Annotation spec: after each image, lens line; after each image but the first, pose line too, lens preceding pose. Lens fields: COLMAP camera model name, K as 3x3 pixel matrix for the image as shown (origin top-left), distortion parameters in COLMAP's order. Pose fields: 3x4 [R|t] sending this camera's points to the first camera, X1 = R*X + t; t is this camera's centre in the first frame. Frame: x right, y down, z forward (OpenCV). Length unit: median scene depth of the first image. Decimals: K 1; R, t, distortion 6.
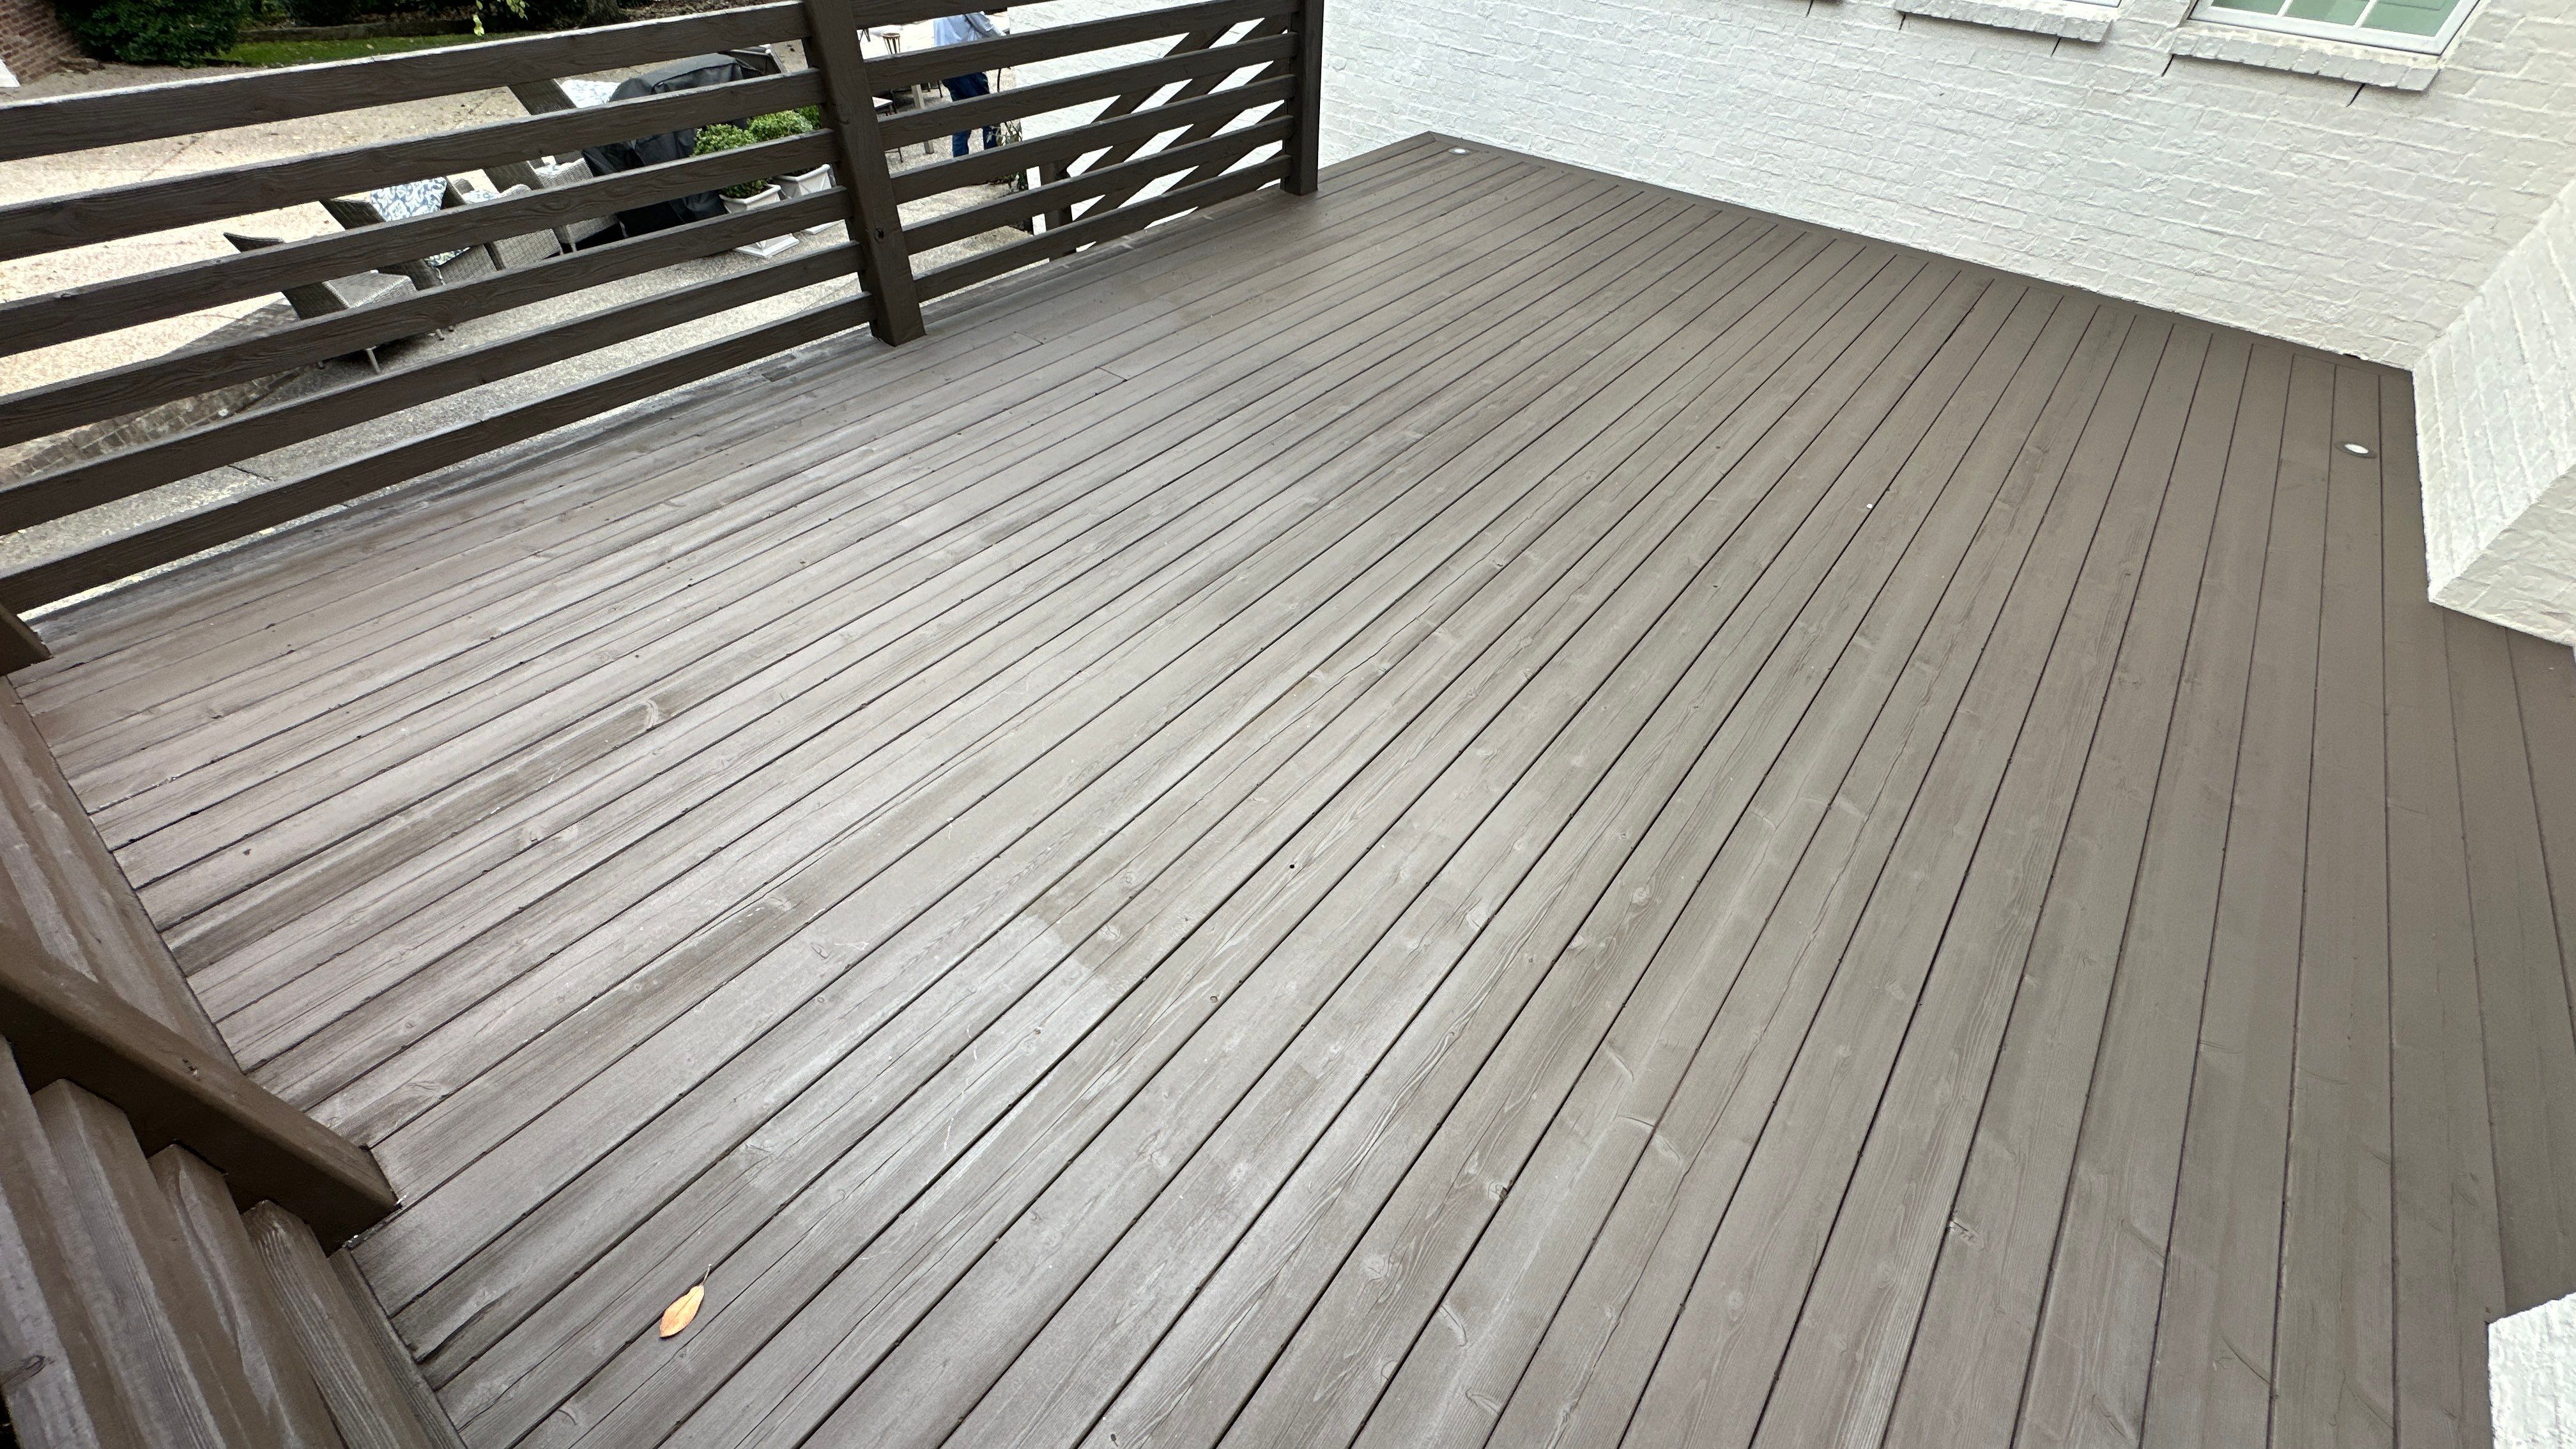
lens RADIAL K [[1026.5, 0, 1278.2], [0, 1026.5, 721.5], [0, 0, 1]] dist [-0.001955, 0.000476]
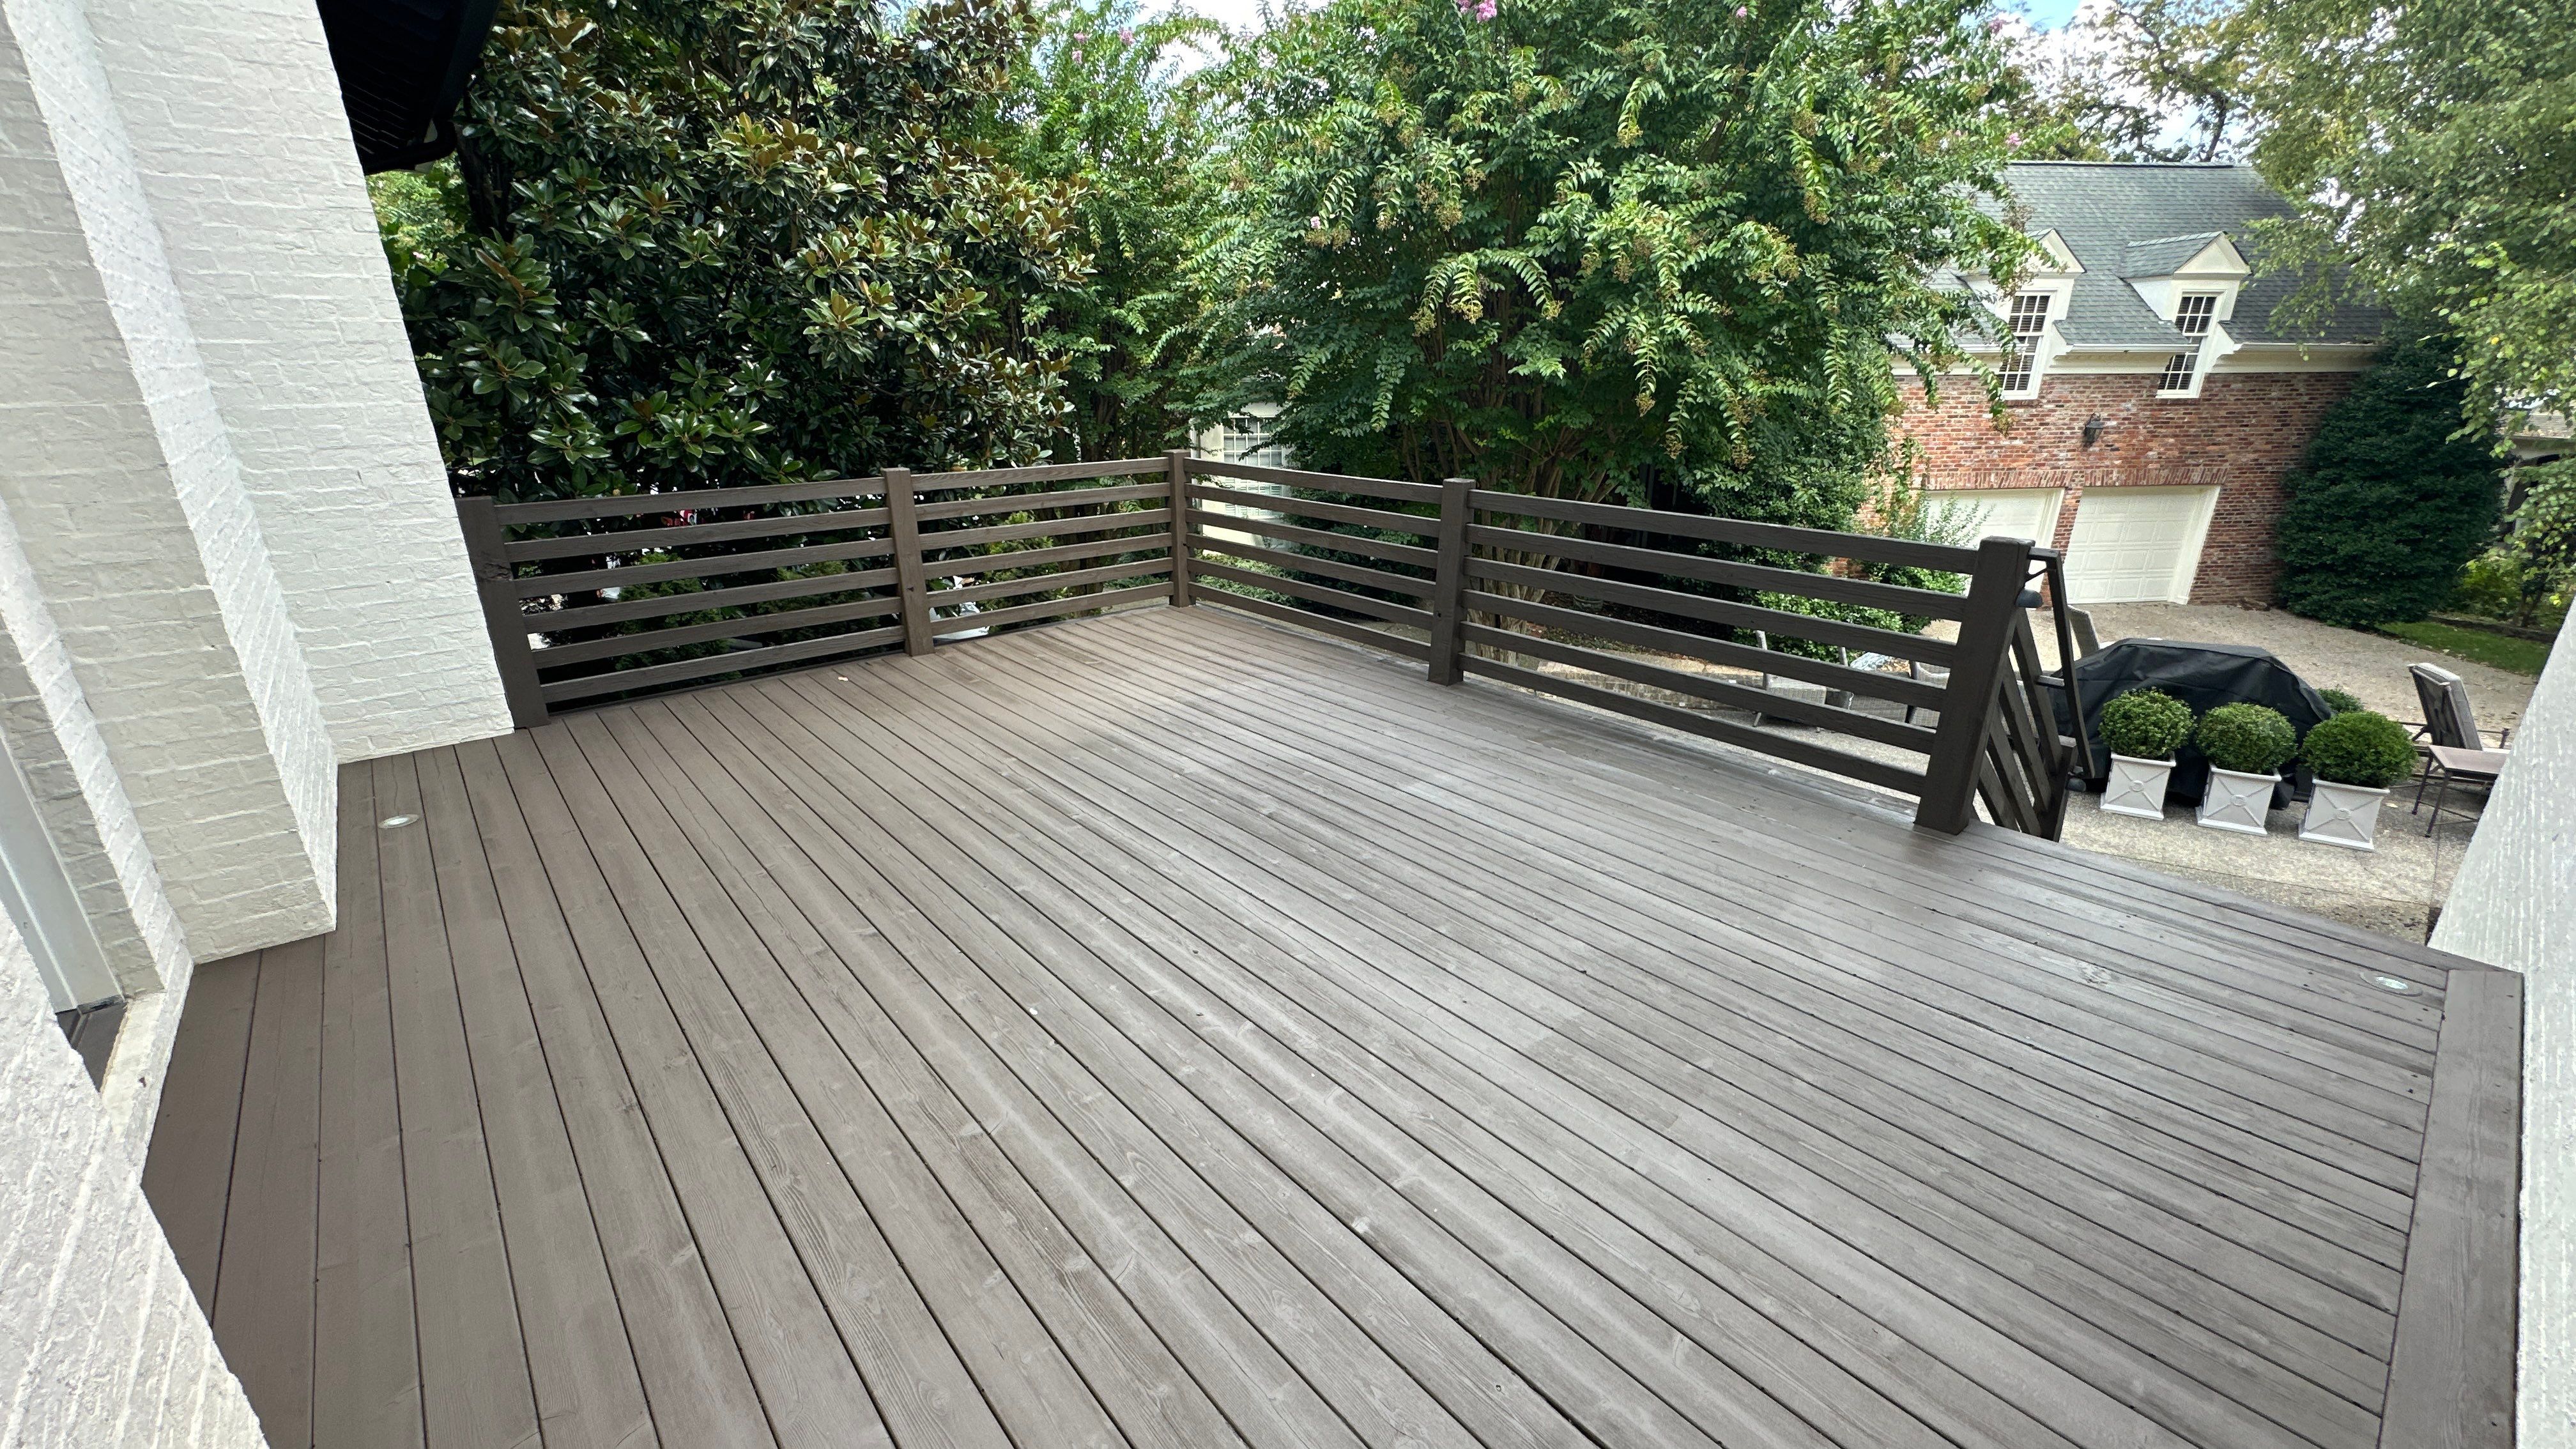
lens RADIAL K [[1026.5, 0, 1286.5], [0, 1026.5, 723.7], [0, 0, 1]] dist [-0.001955, 0.000476]
pose [[-0.182896, 0.287774, -0.940072, 1.104547], [-0.685644, 0.647949, 0.331746, -0.688853], [0.704586, 0.705229, 0.078803, 0.789851]]
